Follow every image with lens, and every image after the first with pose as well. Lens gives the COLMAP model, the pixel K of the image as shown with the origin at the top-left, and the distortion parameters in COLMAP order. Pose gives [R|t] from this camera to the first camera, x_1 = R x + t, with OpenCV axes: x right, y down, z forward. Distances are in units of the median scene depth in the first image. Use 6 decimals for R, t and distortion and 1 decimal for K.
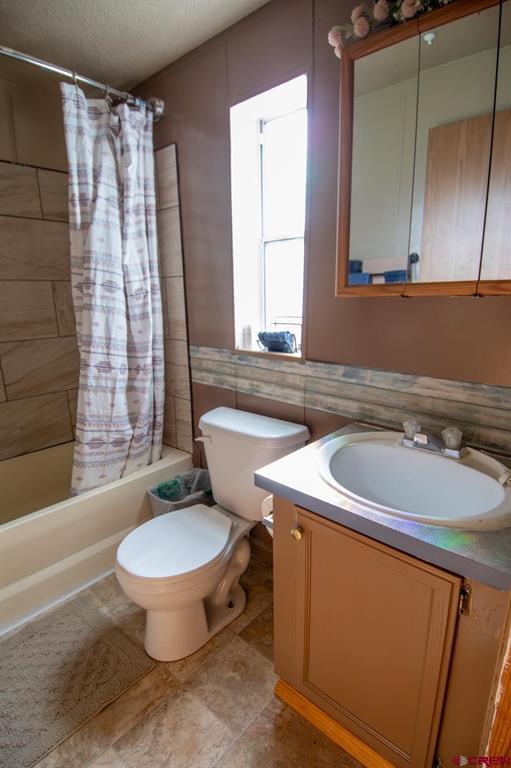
lens RADIAL K [[391.9, 0, 255.5], [0, 391.9, 384.0], [0, 0, 1]] dist [0.044890, -0.052574]
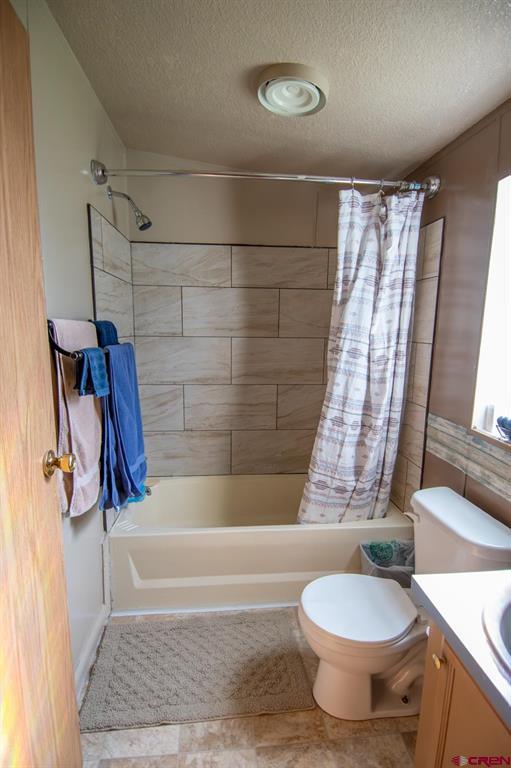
lens RADIAL K [[391.9, 0, 255.5], [0, 391.9, 384.0], [0, 0, 1]] dist [0.044890, -0.052574]
pose [[0.741536, 0.129954, -0.658207, 0.170377], [-0.181399, 0.983357, -0.010213, -0.093199], [0.645924, 0.126971, 0.752768, -0.024287]]
